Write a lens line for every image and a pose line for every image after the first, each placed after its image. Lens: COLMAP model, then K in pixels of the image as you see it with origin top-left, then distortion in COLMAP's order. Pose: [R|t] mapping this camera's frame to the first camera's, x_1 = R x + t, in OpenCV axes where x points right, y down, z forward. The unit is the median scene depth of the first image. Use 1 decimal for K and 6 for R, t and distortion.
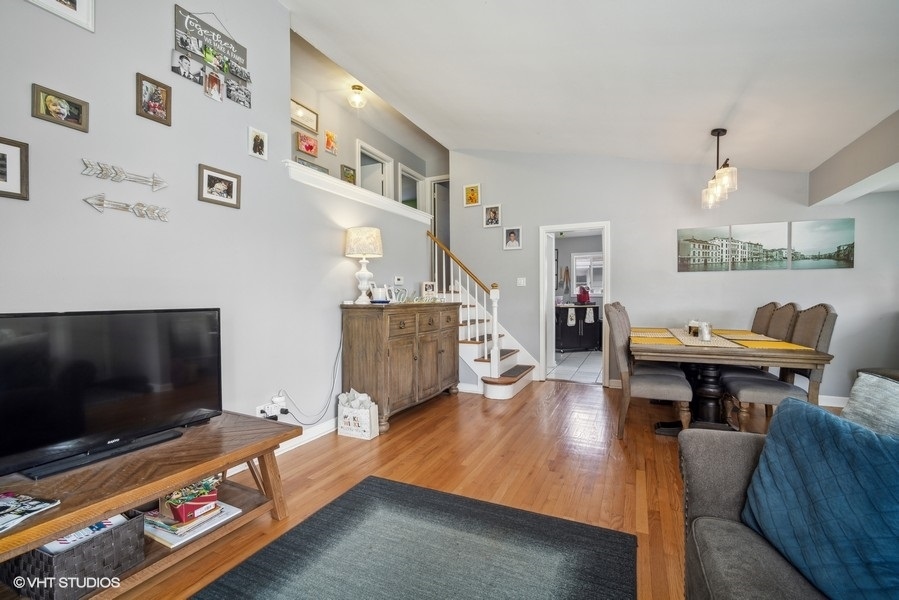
lens RADIAL K [[392.6, 0, 448.7], [0, 392.6, 299.8], [0, 0, 1]] dist [-0.002196, 0.000328]
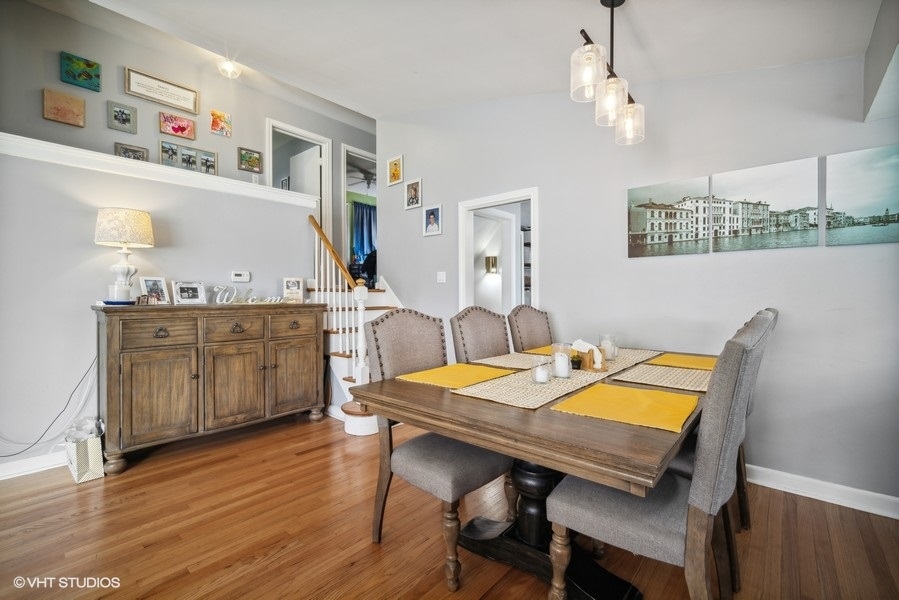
lens RADIAL K [[392.6, 0, 451.5], [0, 392.6, 295.6], [0, 0, 1]] dist [-0.002196, 0.000328]
pose [[0.959382, 0.002097, -0.282101, 0.511898], [-0.005023, 0.999941, -0.009651, -0.003509], [0.282064, 0.010676, 0.959336, 0.336265]]
